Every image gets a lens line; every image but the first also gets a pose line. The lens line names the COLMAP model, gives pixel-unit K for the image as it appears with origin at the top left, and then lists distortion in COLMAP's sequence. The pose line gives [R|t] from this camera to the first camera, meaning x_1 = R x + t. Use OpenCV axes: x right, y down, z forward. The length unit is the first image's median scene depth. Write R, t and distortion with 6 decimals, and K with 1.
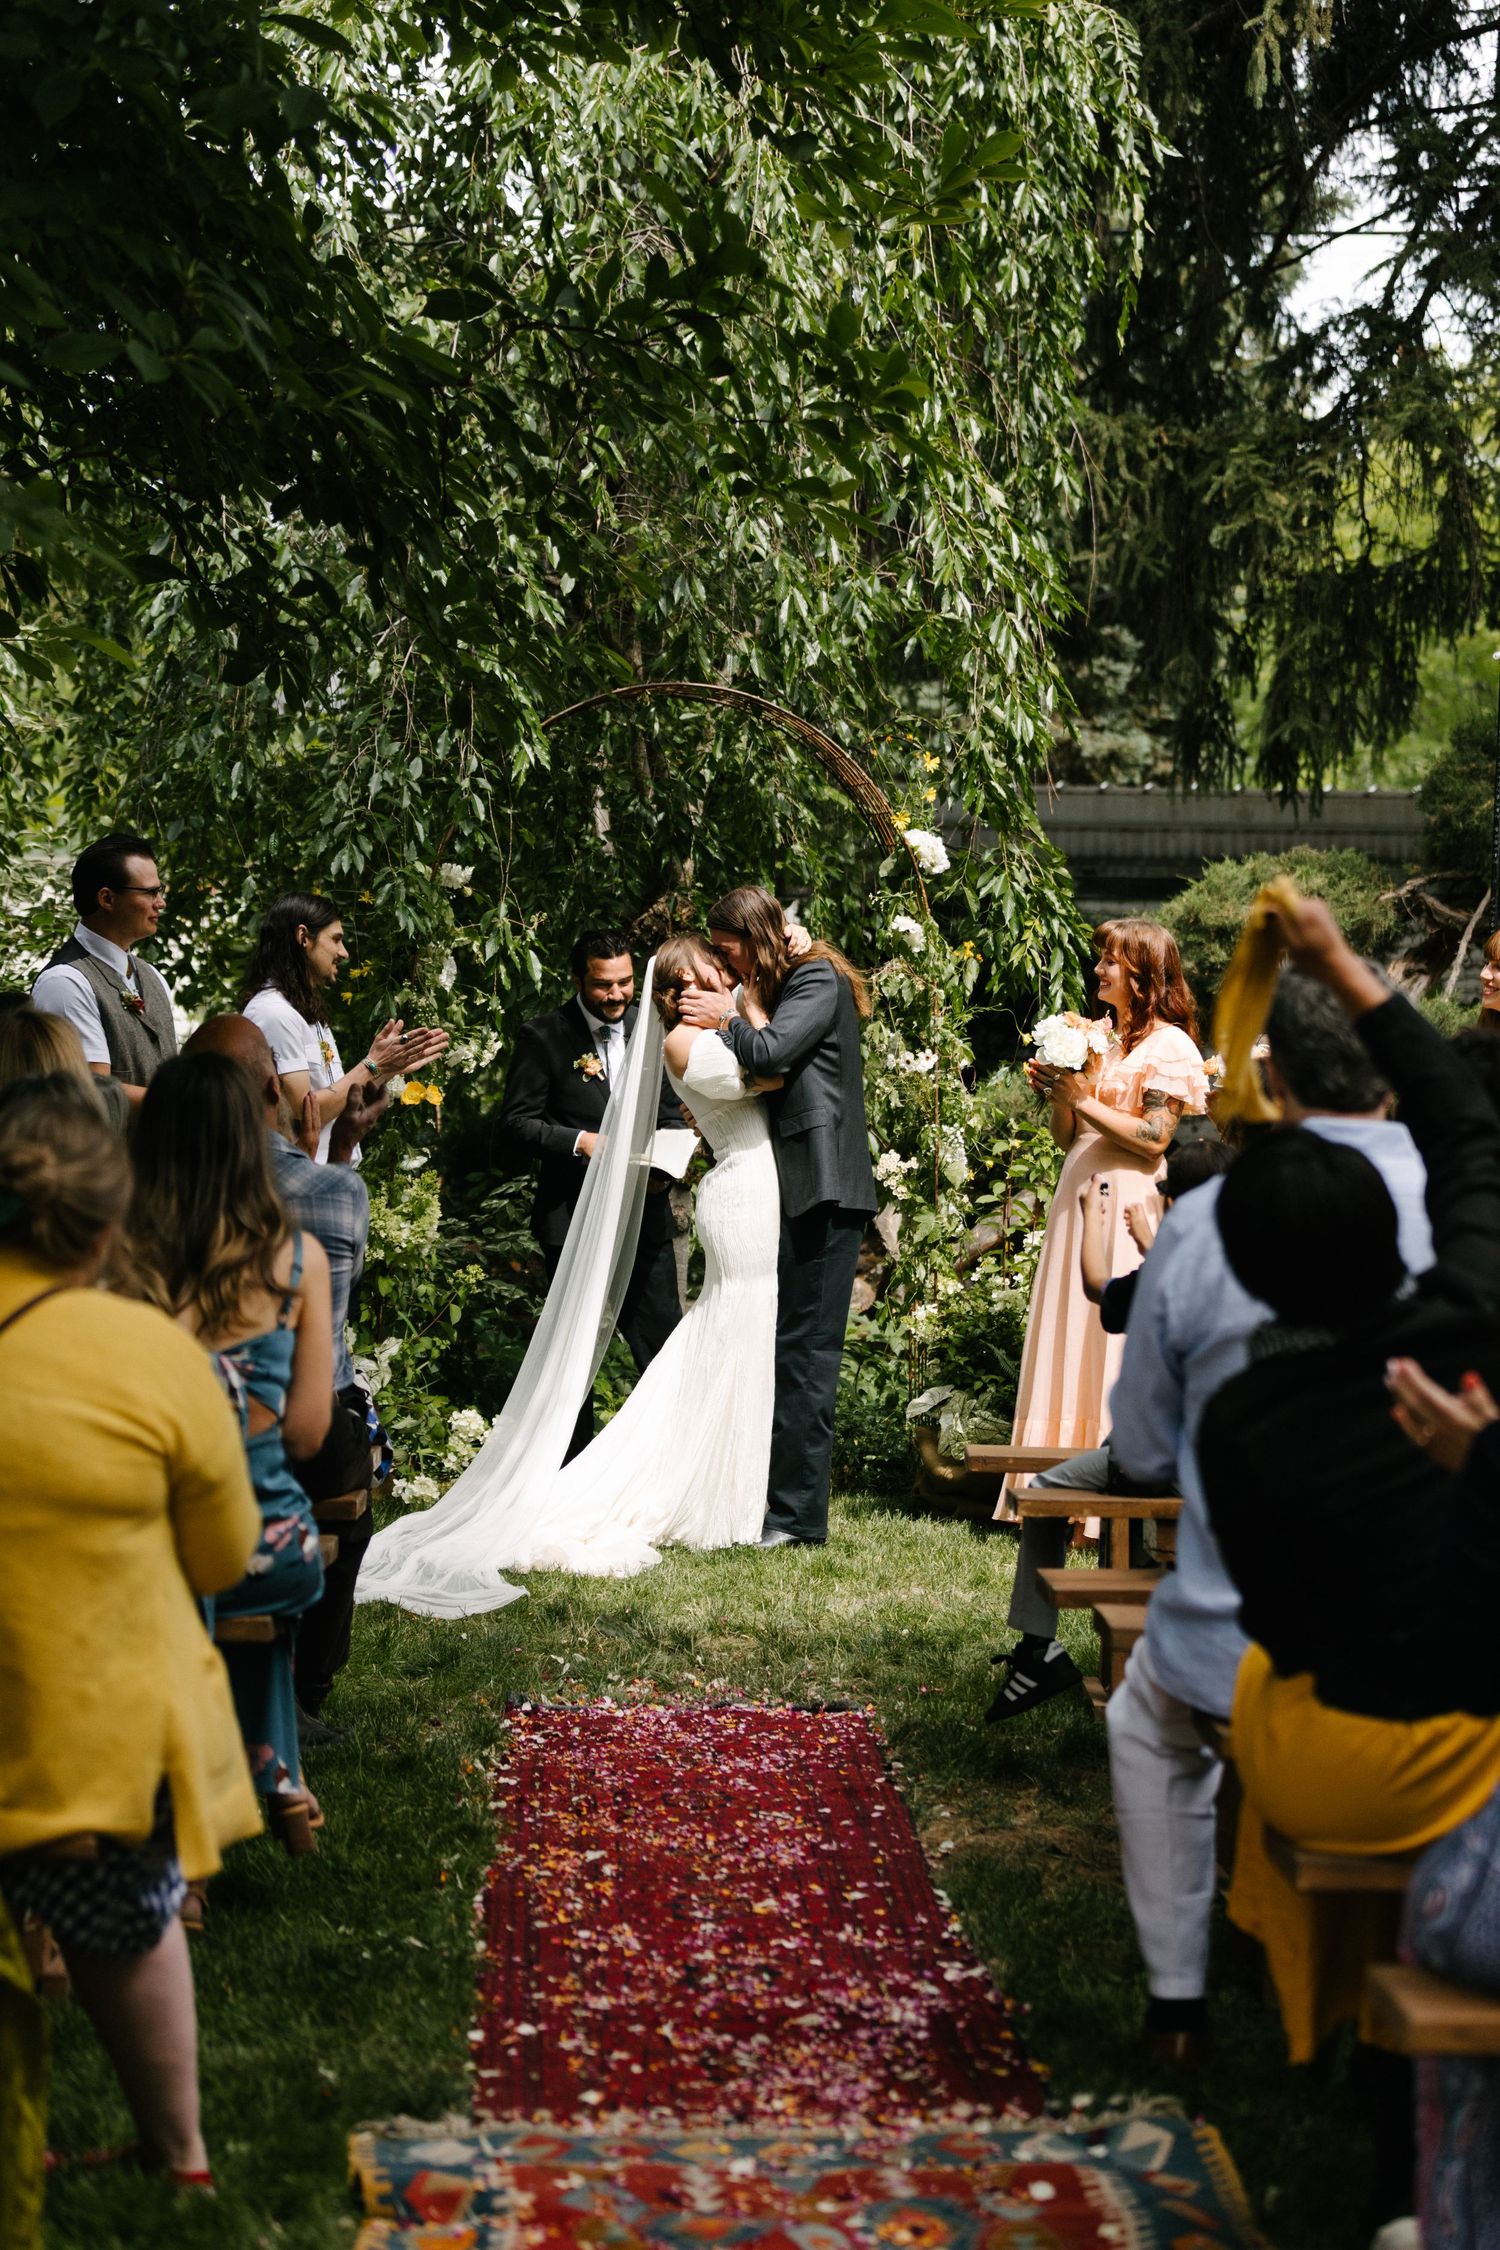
lens RADIAL K [[4746.5, 0, 855.2], [0, 4746.5, 1177.3], [0, 0, 1]] dist [0.389743, 0.000000]
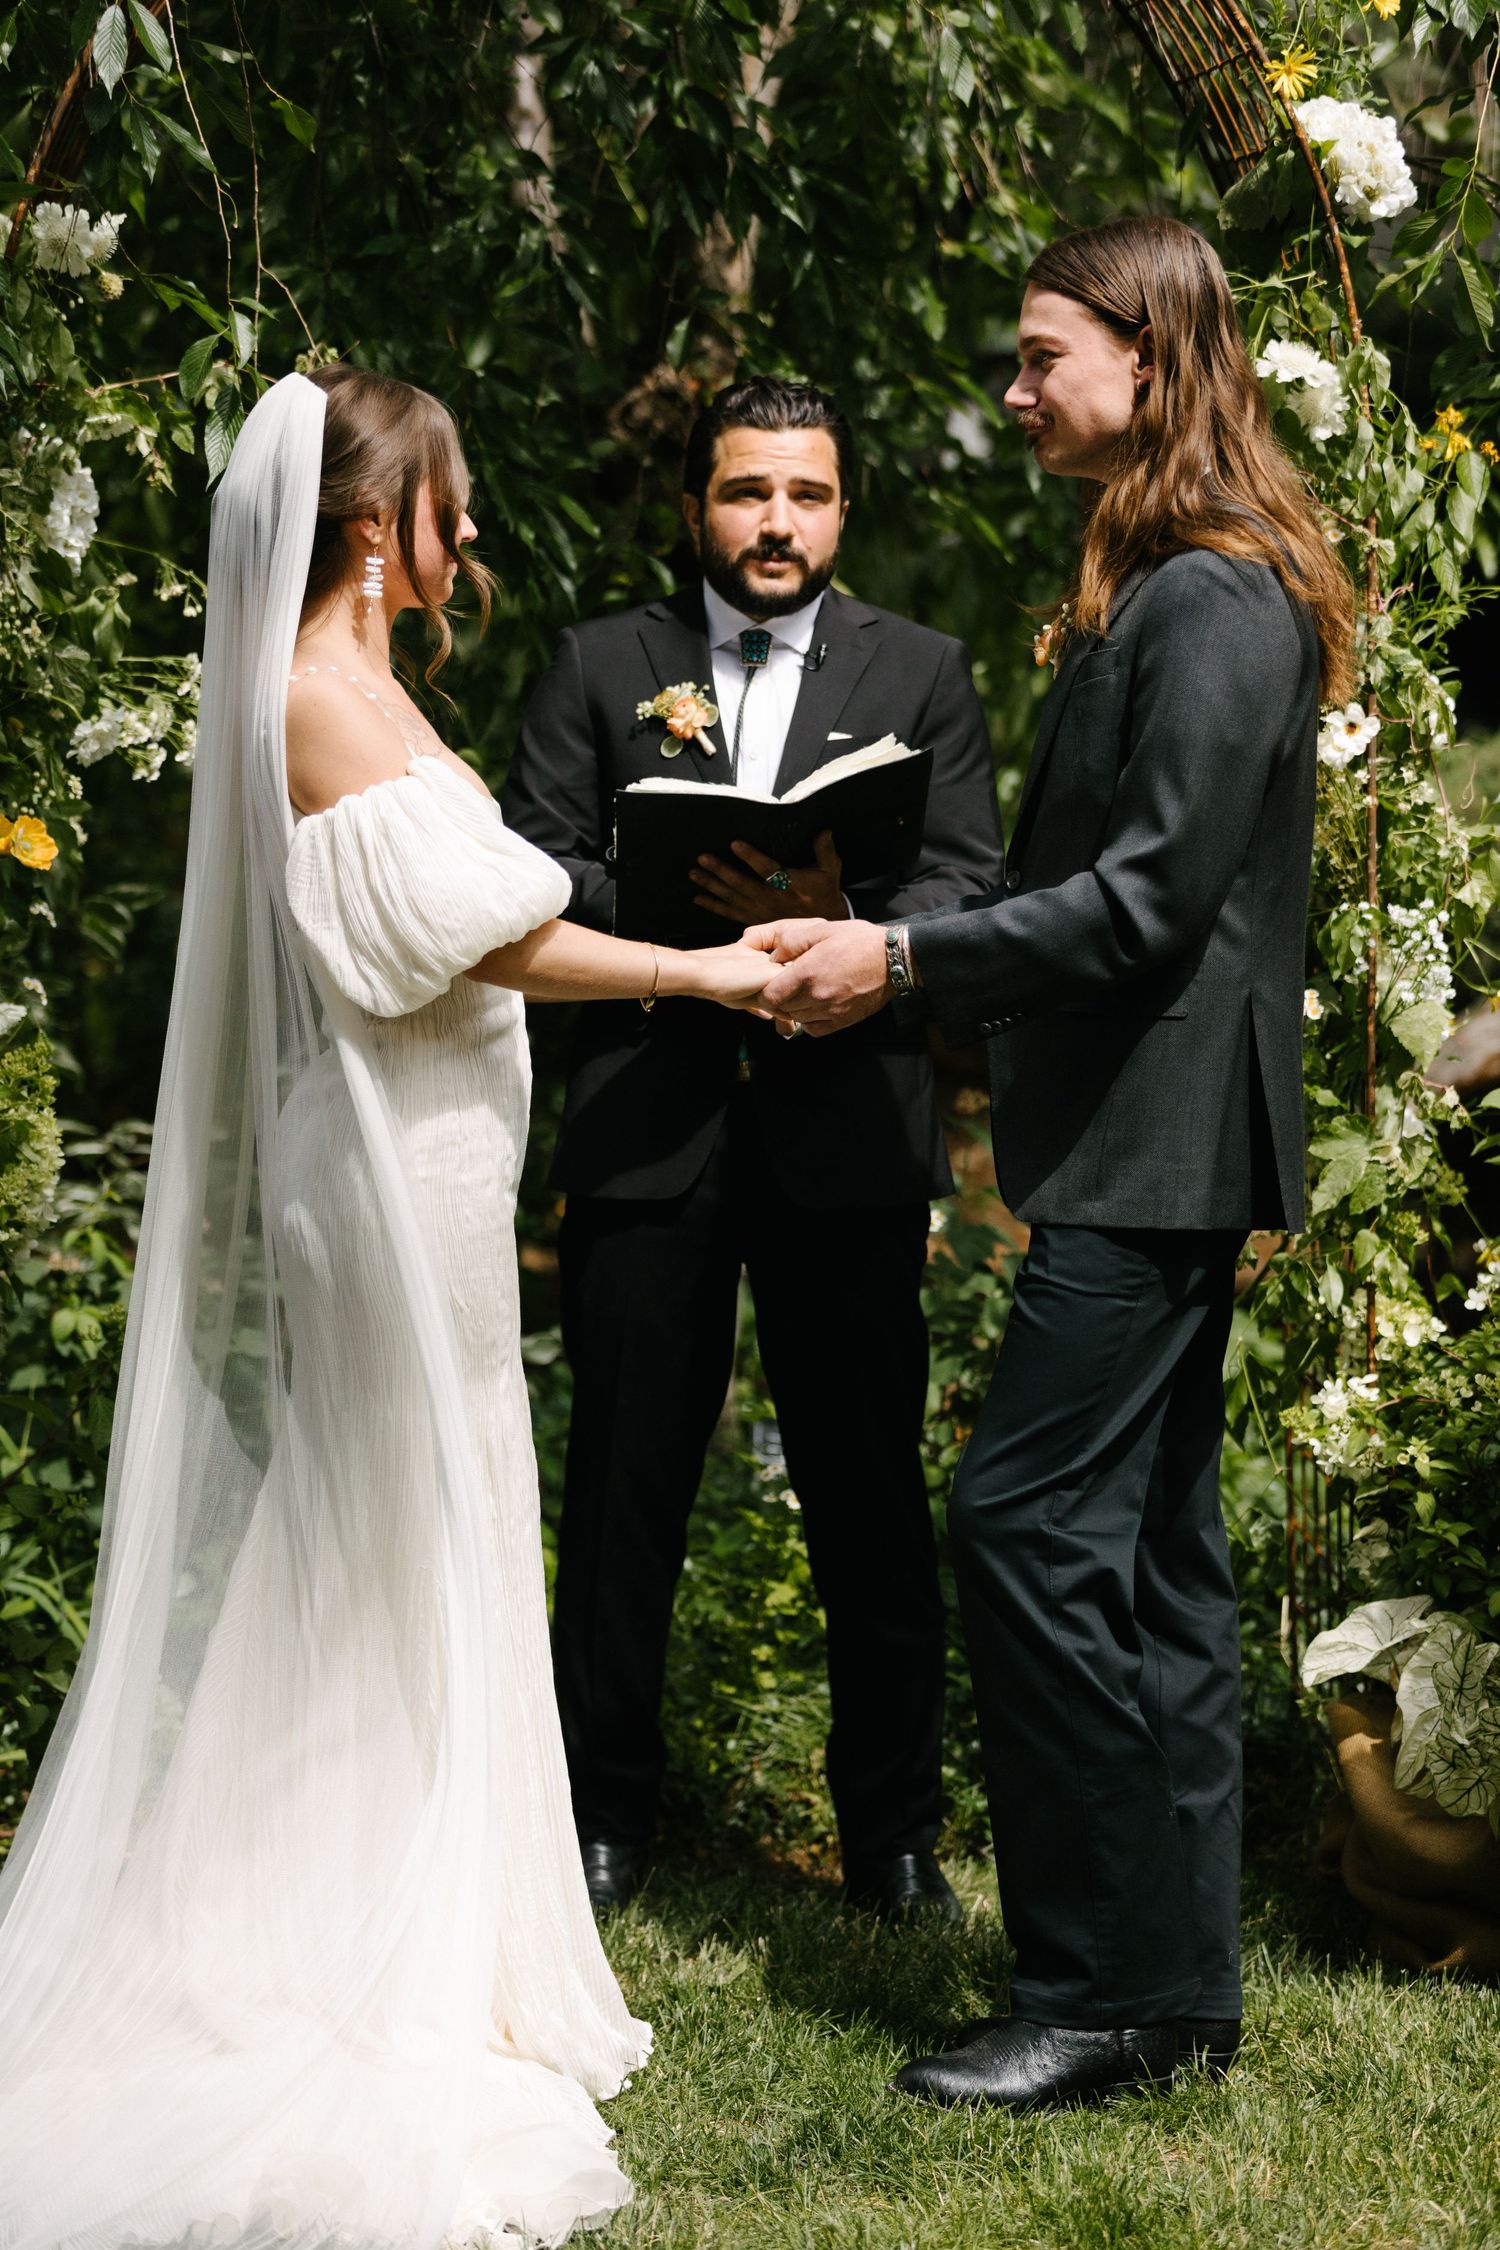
lens RADIAL K [[6035.9, 0, 763.5], [0, 6035.9, 1174.1], [0, 0, 1]] dist [0.790739, 0.000000]
pose [[0.998821, -0.009151, -0.047667, -0.008537], [0.011162, 0.999051, 0.042089, -0.010545], [0.047237, -0.042572, 0.997976, 0.514197]]
